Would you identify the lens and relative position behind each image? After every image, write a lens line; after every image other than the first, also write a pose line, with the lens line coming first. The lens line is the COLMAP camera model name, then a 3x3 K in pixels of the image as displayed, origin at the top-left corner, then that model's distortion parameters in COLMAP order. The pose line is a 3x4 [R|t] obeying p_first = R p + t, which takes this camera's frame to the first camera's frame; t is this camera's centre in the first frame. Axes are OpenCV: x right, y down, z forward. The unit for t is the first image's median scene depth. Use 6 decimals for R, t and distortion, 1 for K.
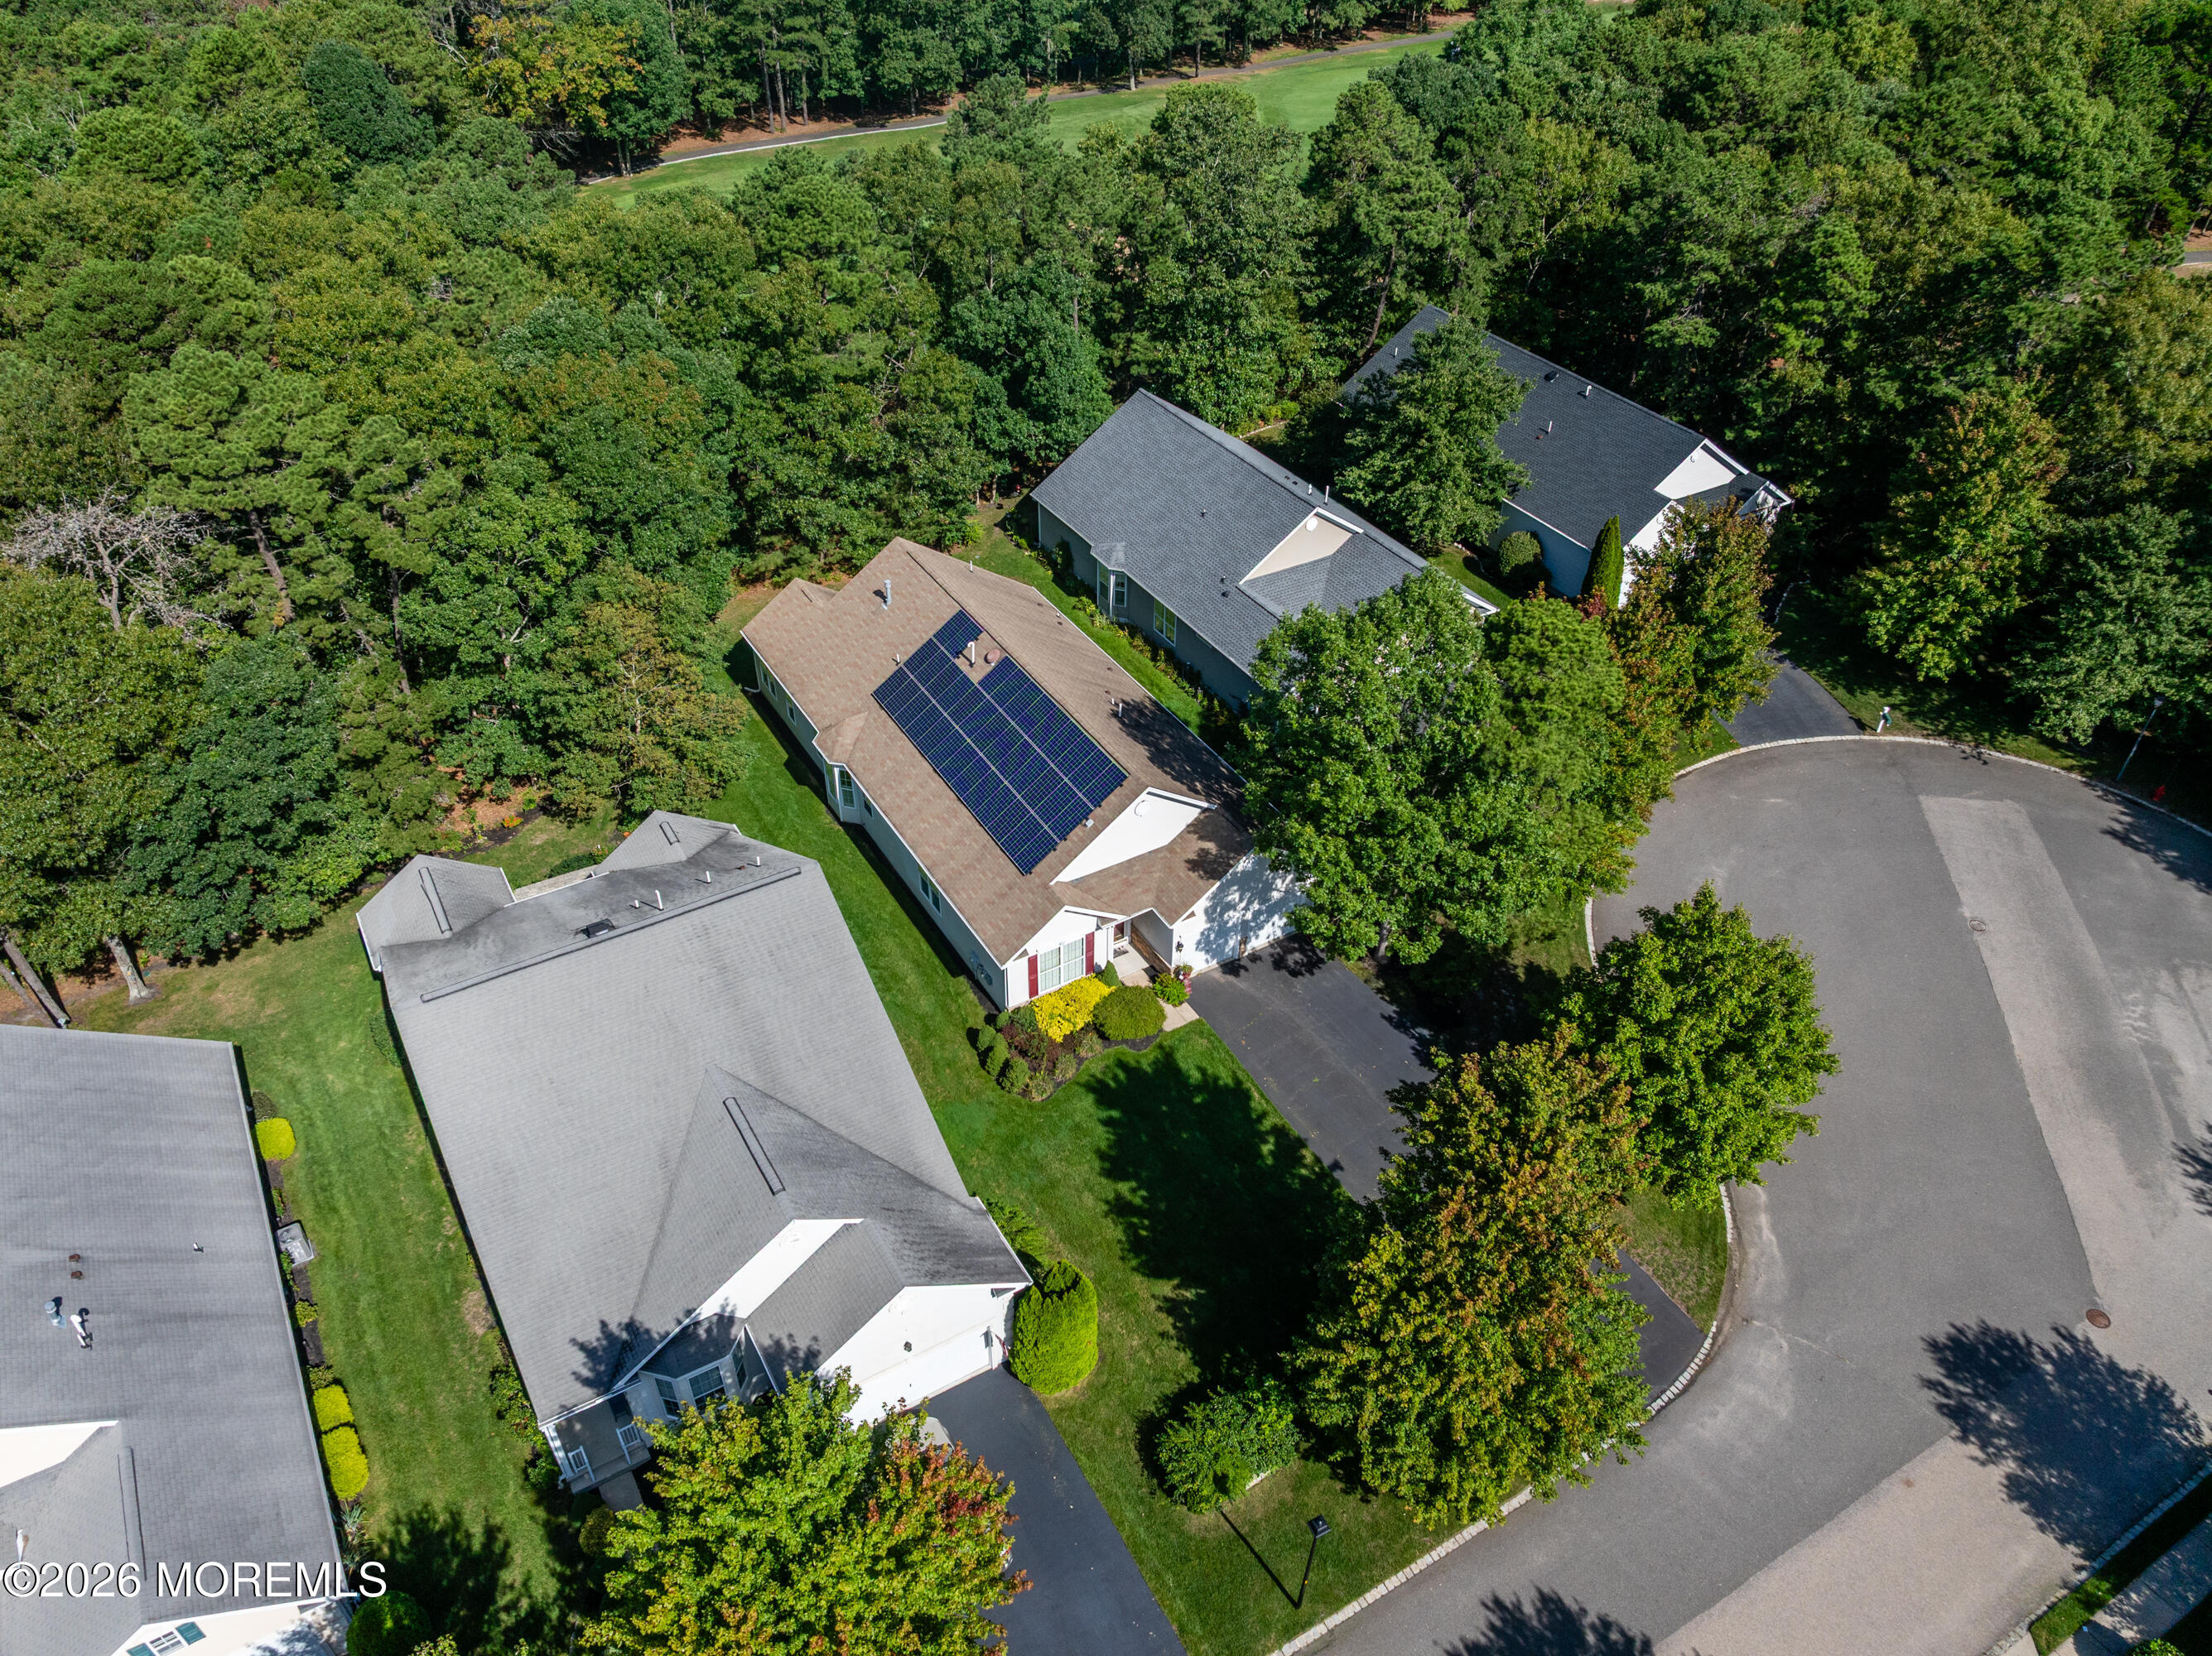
lens RADIAL K [[1559.1, 0, 1101.6], [0, 1559.1, 821.1], [0, 0, 1]] dist [-0.032395, -0.001455]
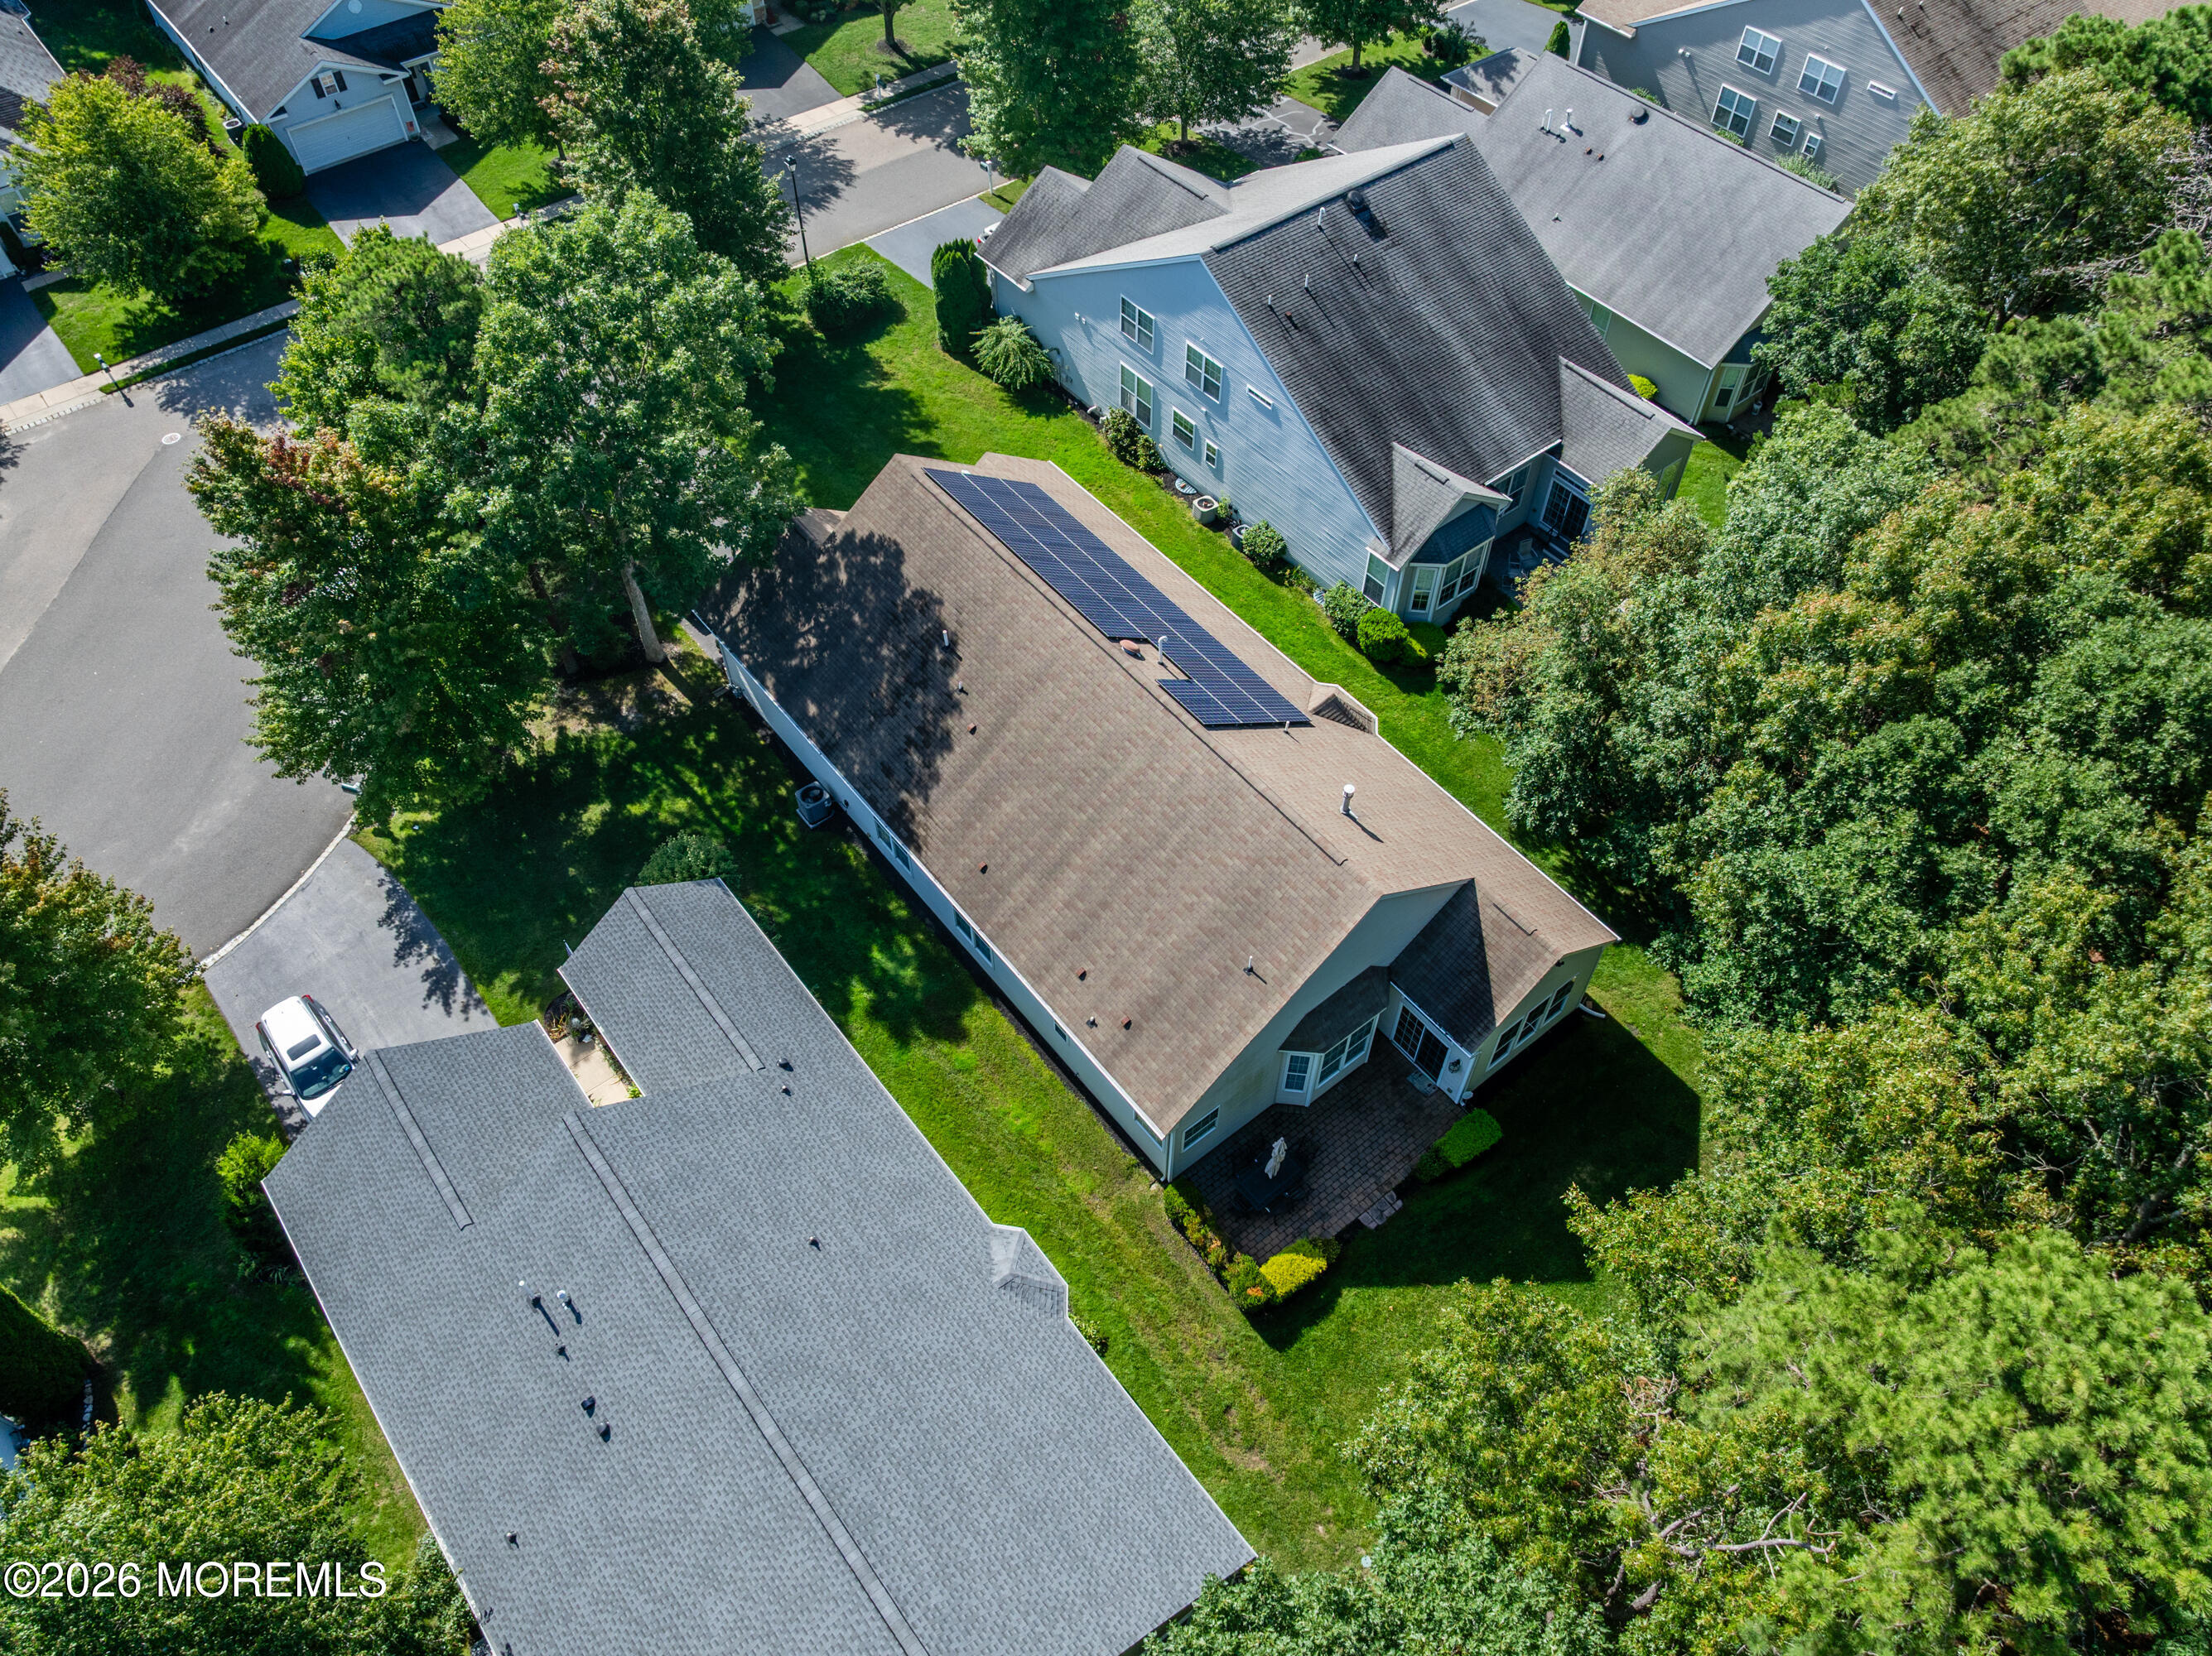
lens RADIAL K [[1566.2, 0, 1100.5], [0, 1566.2, 818.3], [0, 0, 1]] dist [-0.051211, 0.026283]
pose [[-0.991362, 0.098667, -0.086402, 0.011974], [-0.086149, 0.006835, 0.996259, -0.842609], [0.098888, 0.995097, 0.001724, 1.129797]]
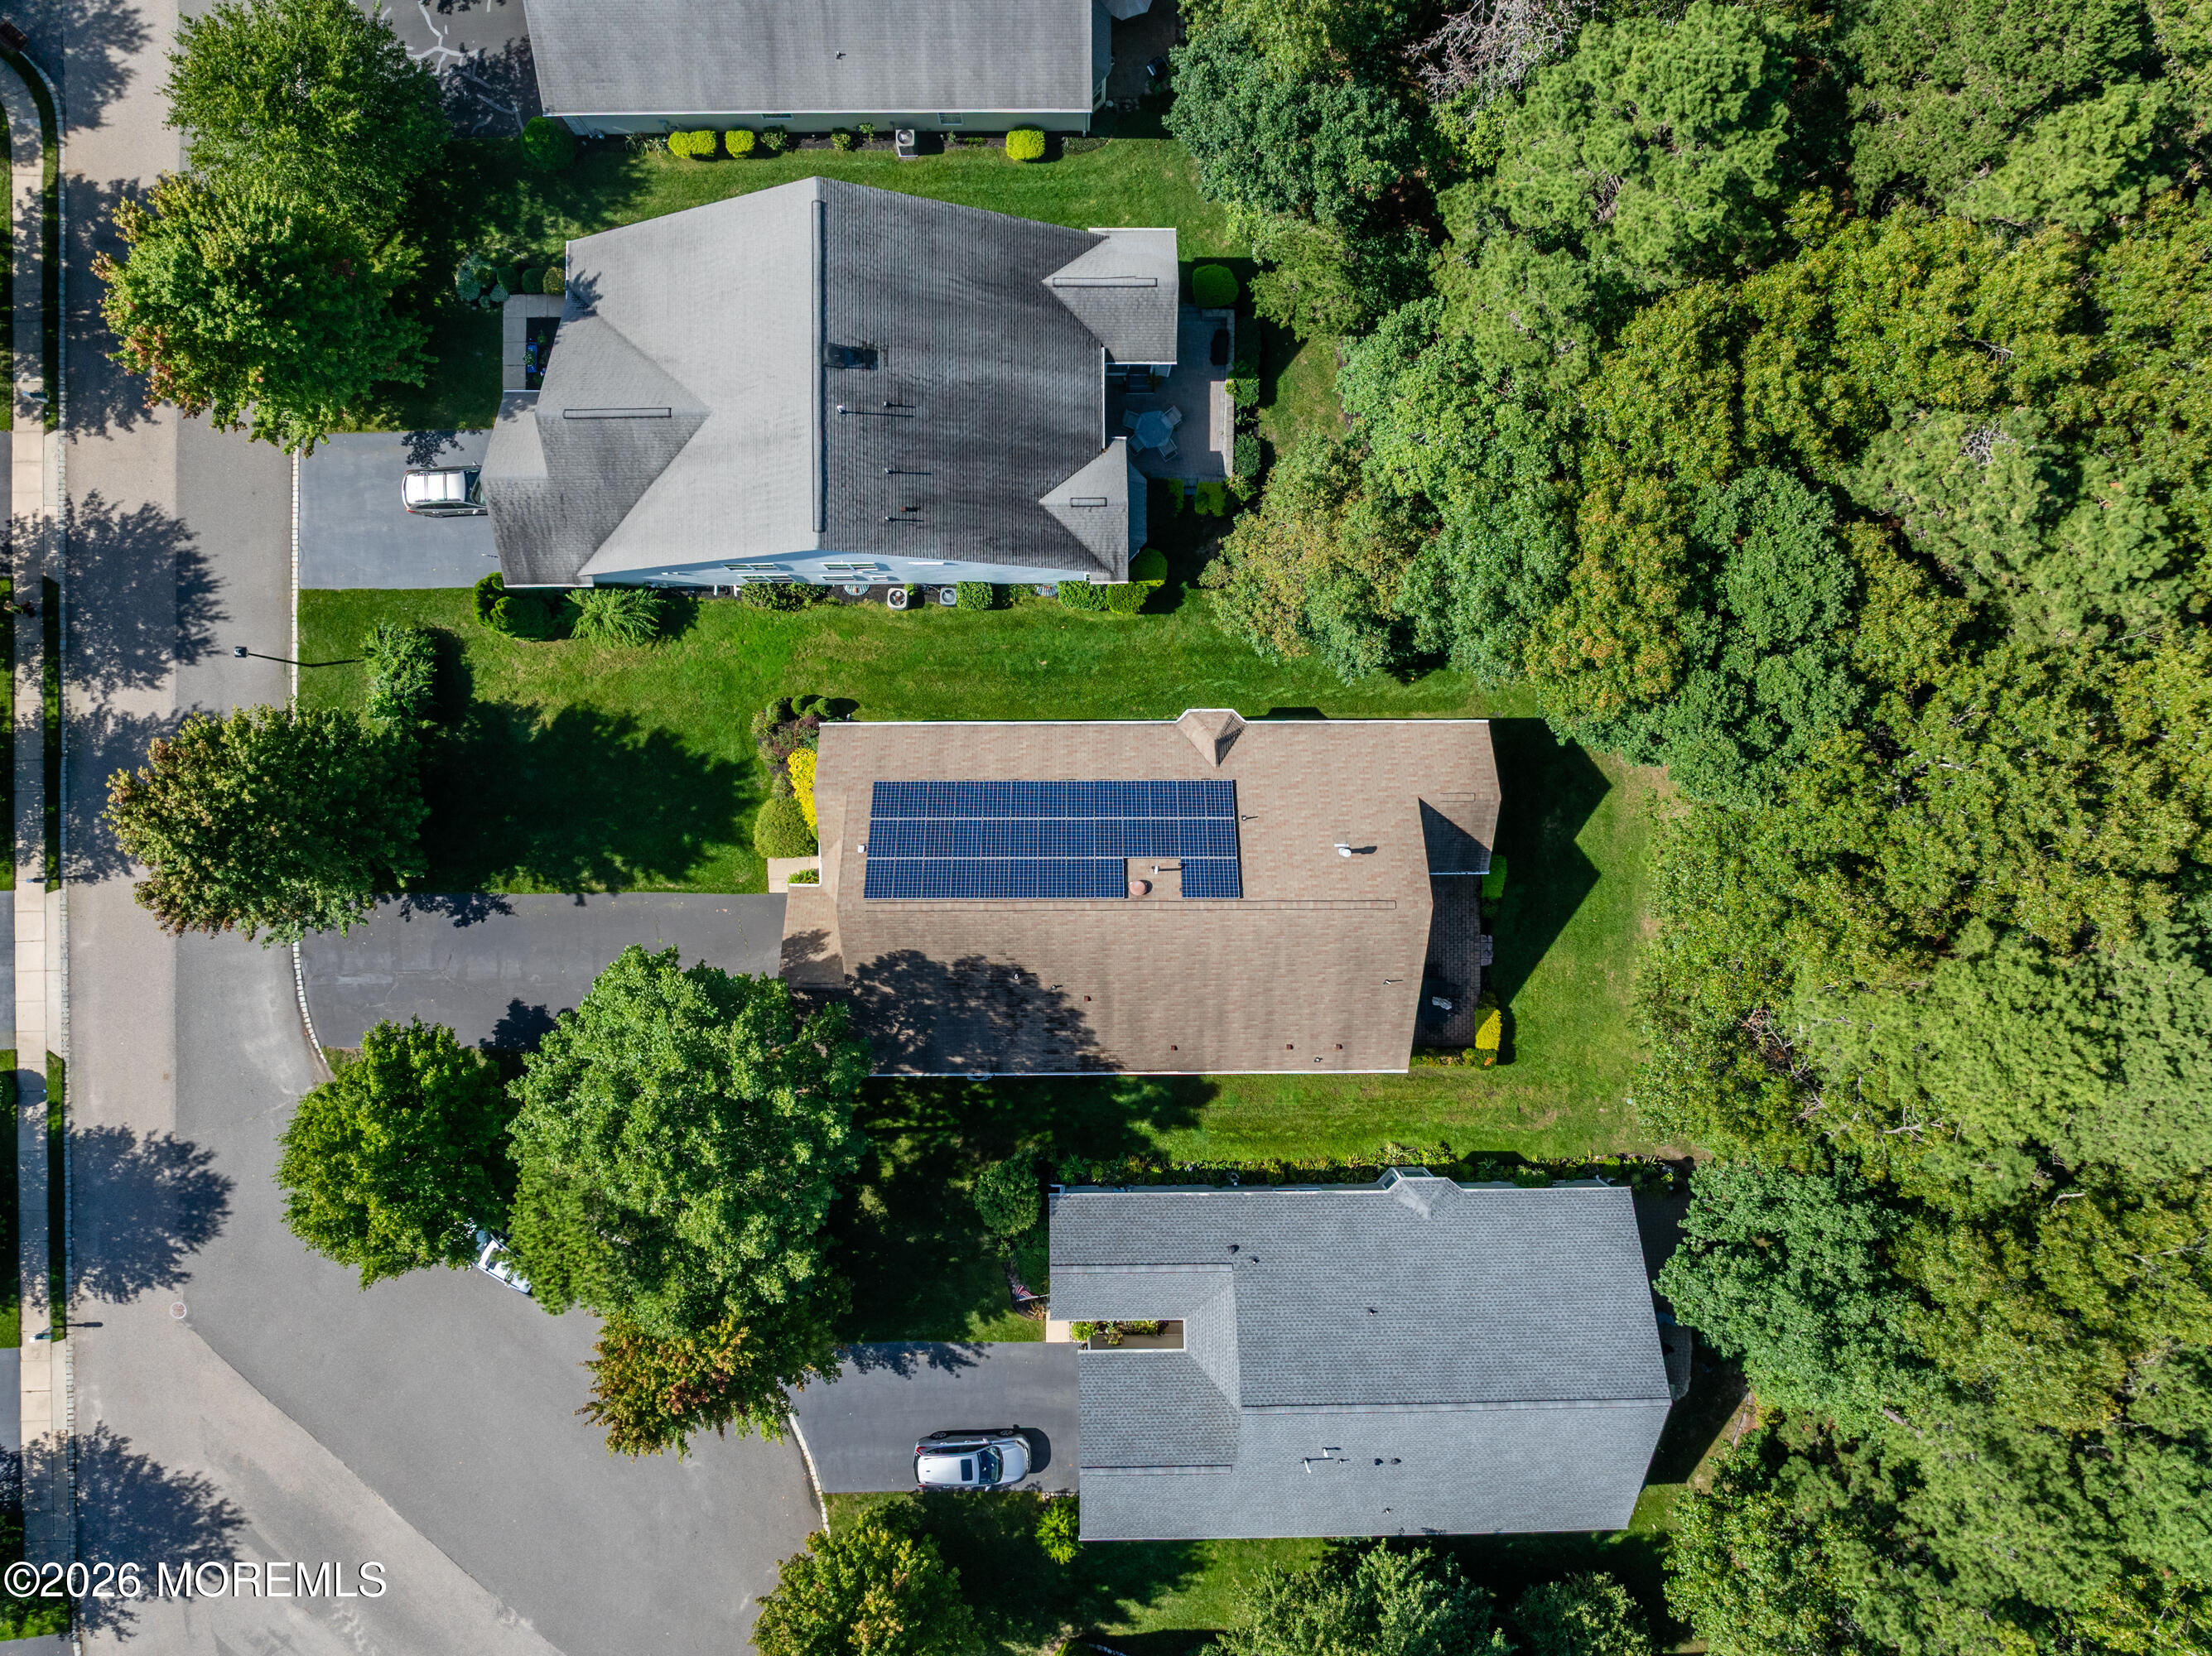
lens RADIAL K [[1566.2, 0, 1100.5], [0, 1566.2, 818.3], [0, 0, 1]] dist [-0.051211, 0.026283]
pose [[-0.506740, 0.862064, -0.007776, -0.090383], [-0.547573, -0.314882, 0.775251, -0.819834], [0.665867, 0.397108, 0.631606, 0.420345]]
